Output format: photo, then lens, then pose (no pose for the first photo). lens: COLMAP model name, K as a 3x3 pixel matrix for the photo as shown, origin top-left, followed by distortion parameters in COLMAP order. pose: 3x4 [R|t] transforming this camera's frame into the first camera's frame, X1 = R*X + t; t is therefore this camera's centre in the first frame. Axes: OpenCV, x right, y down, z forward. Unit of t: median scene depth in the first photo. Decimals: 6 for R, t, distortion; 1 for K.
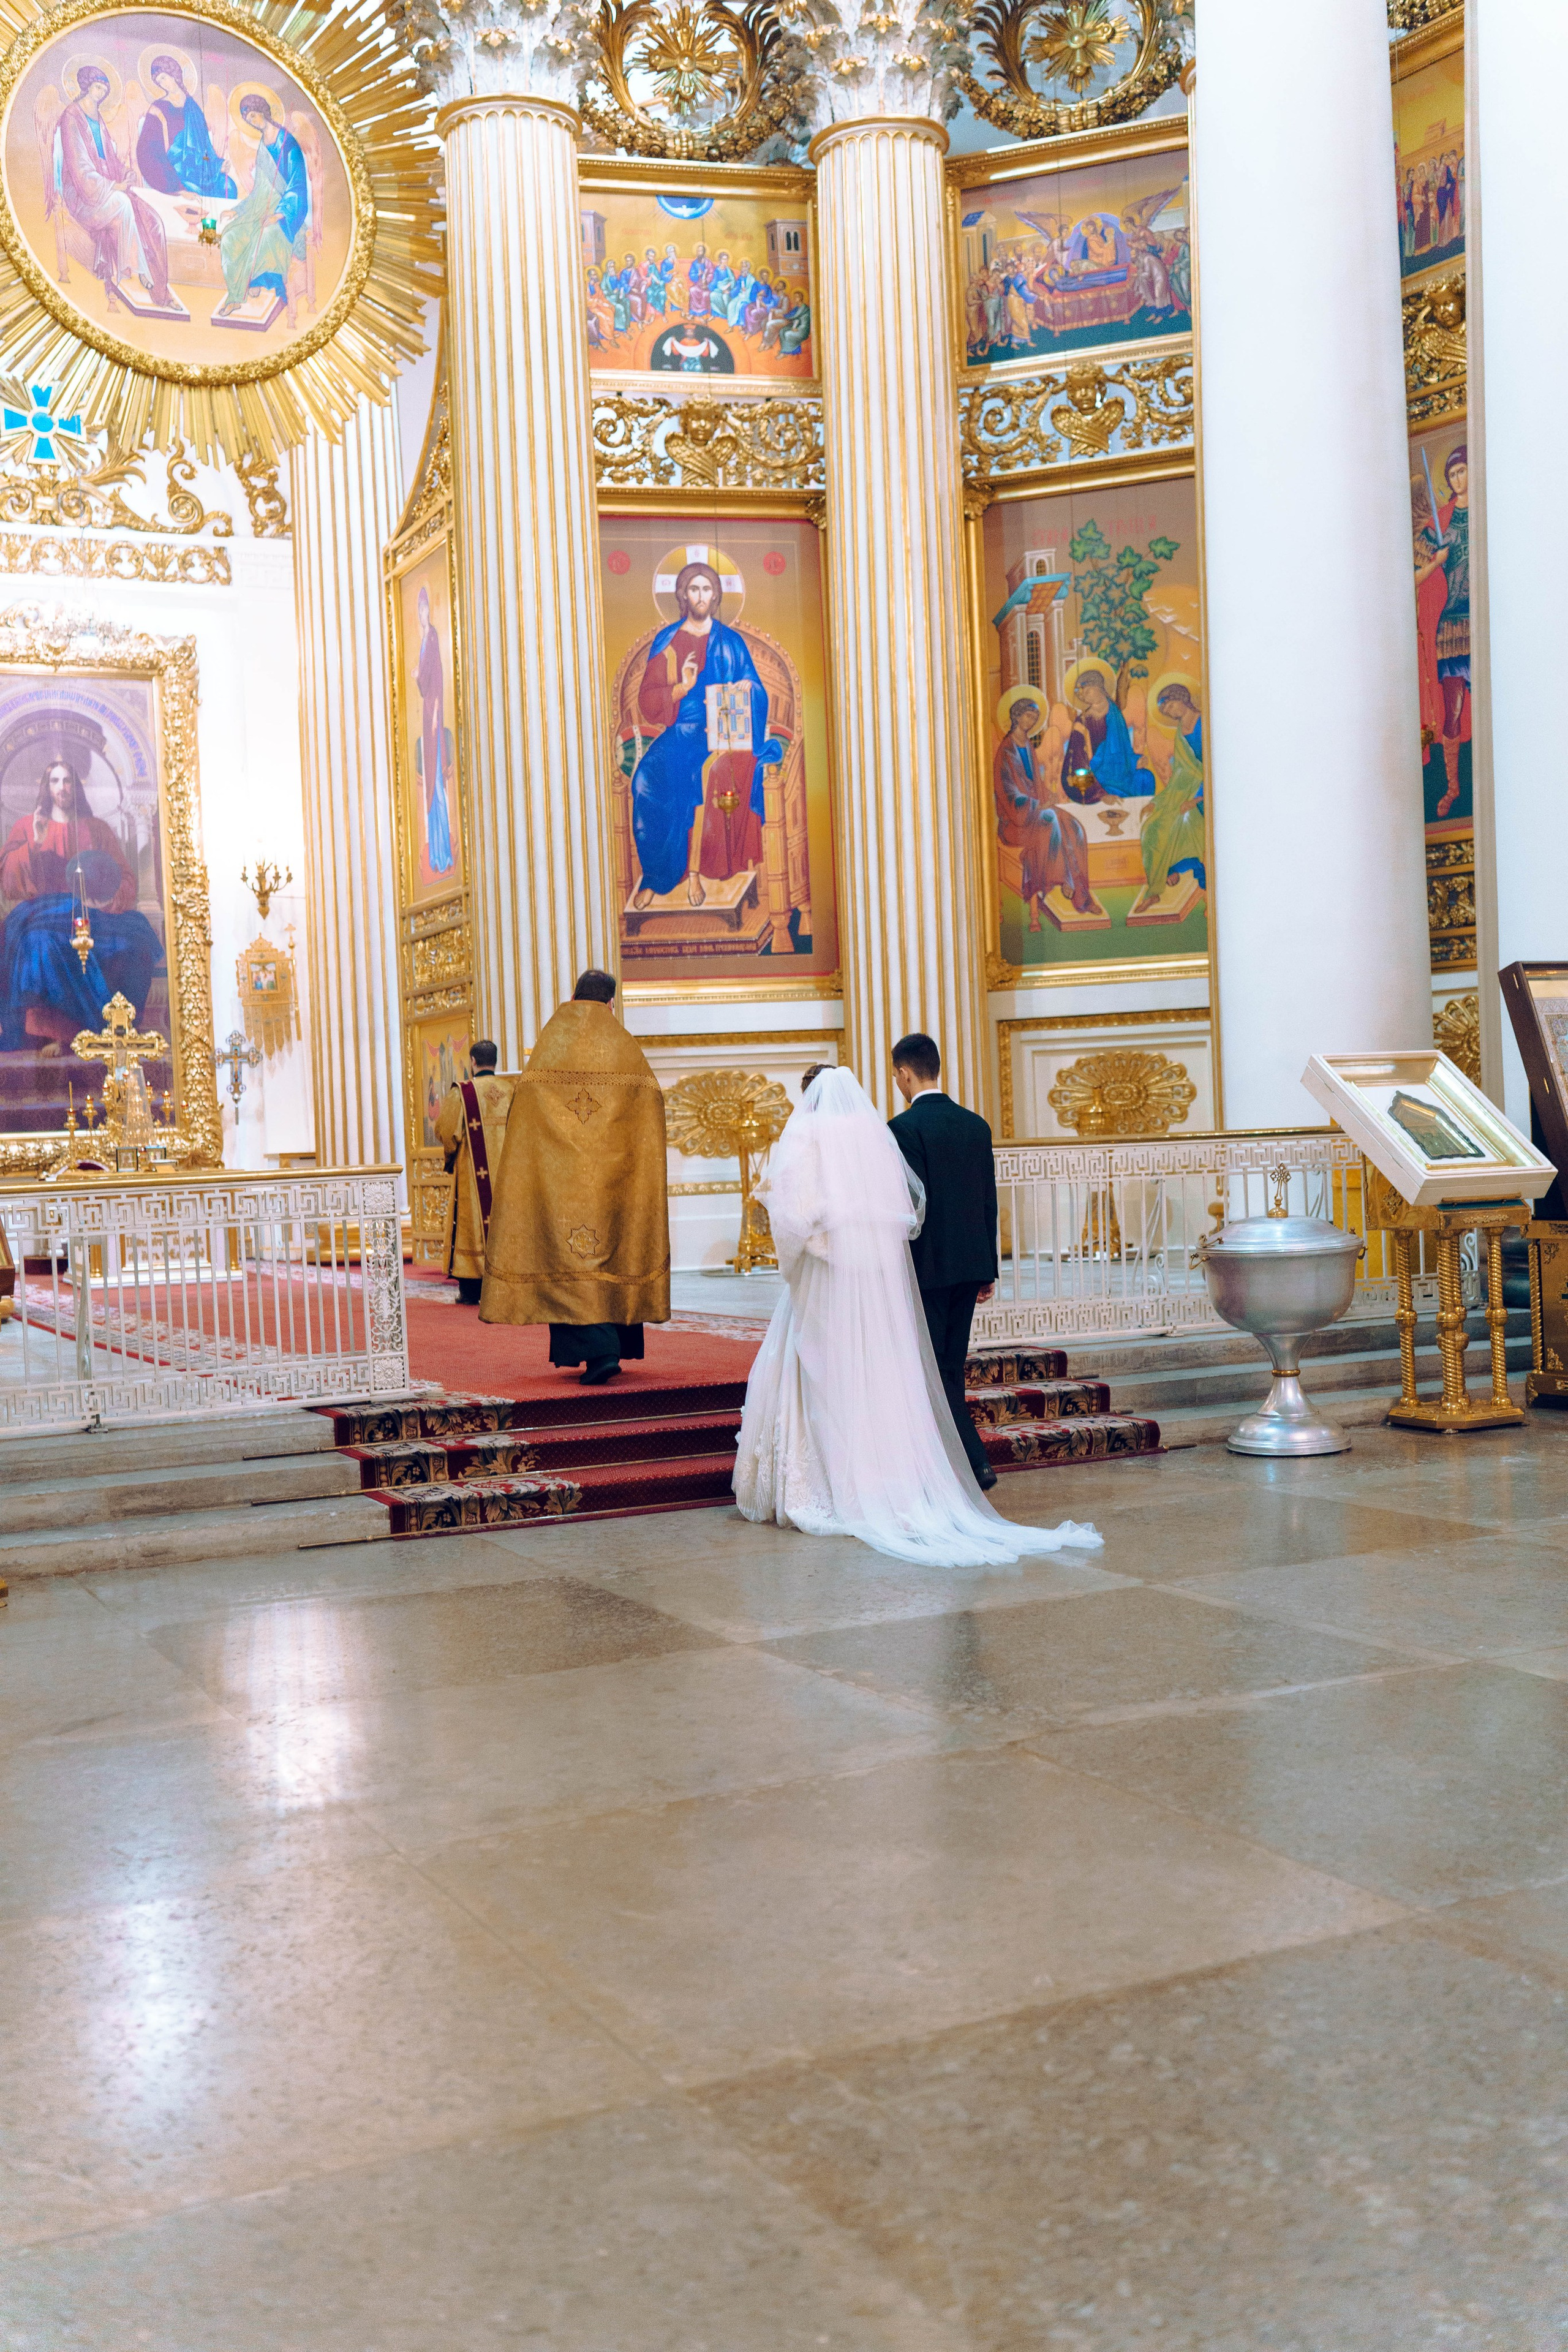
lens RADIAL K [[2352.0, 0, 784.6], [0, 2352.0, 1184.8], [0, 0, 1]] dist [0.012741, 0.000000]
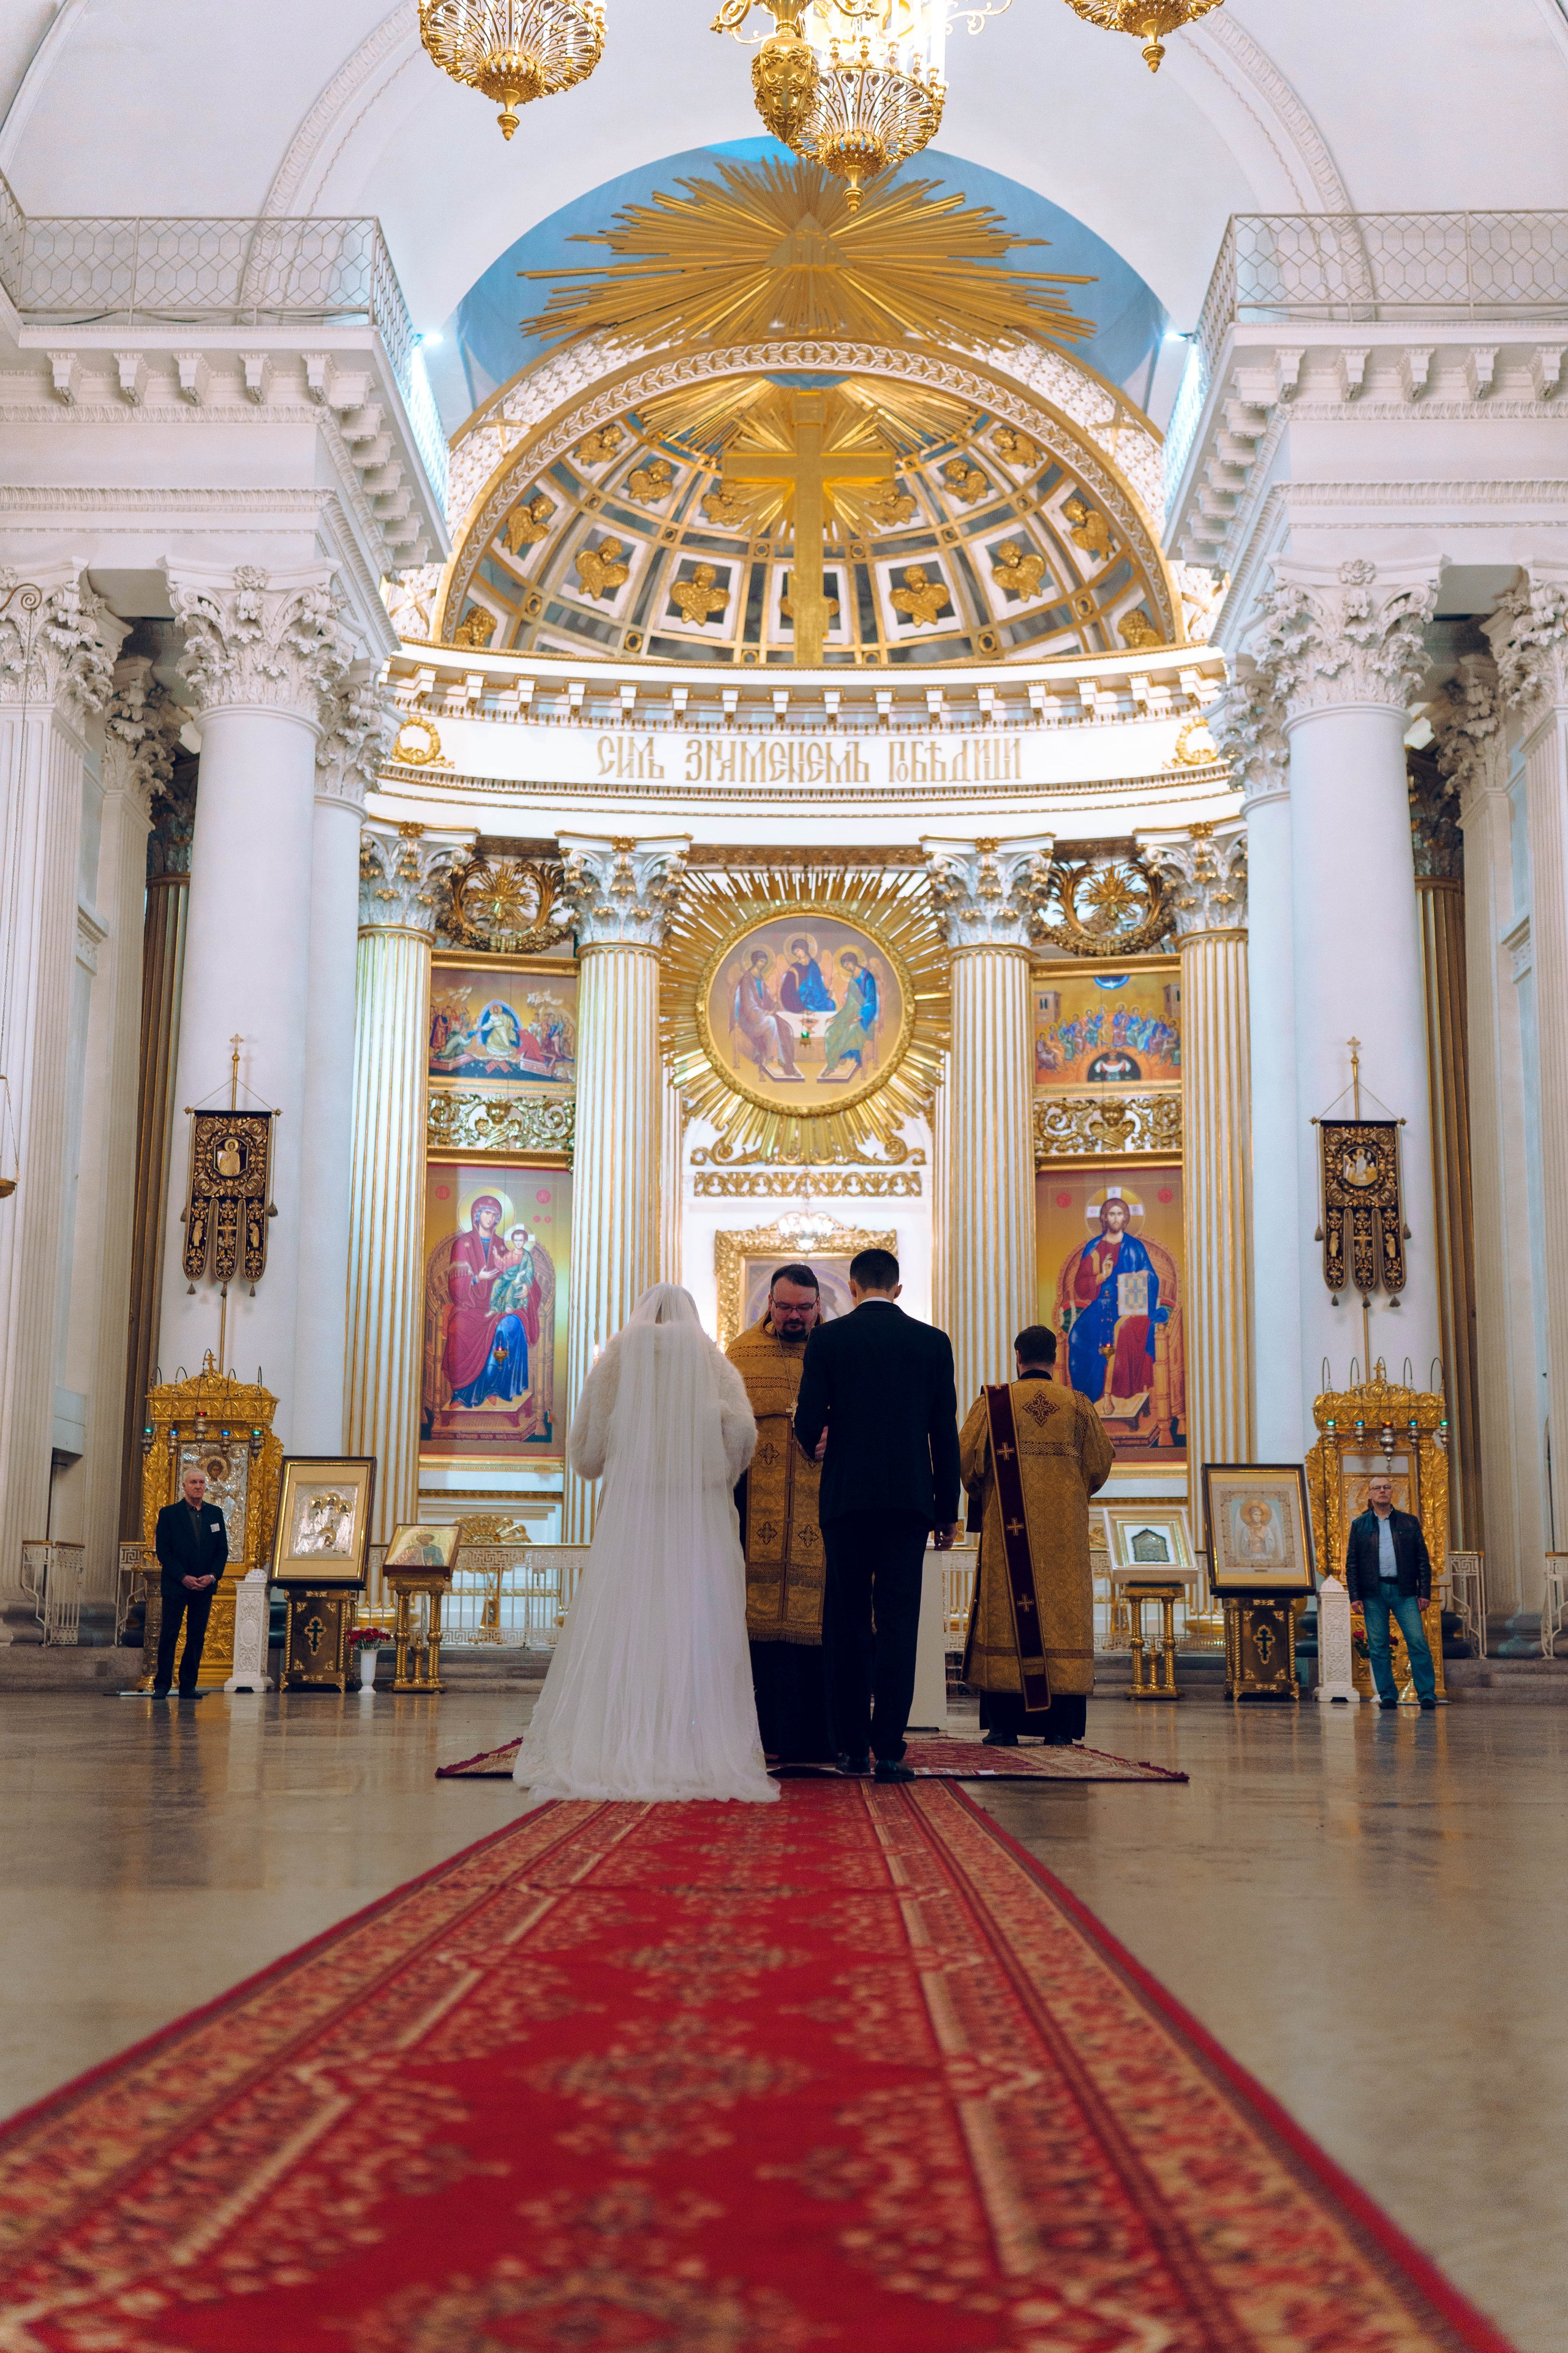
lens RADIAL K [[2352.8, 0, 784.9], [0, 2352.8, 1174.6], [0, 0, 1]] dist [0.012741, 0.000000]
pose [[0.898681, -0.036919, -0.437047, 0.455798], [-0.051978, 0.980465, -0.189704, 0.031461], [0.435513, 0.193200, 0.879206, -0.487898]]
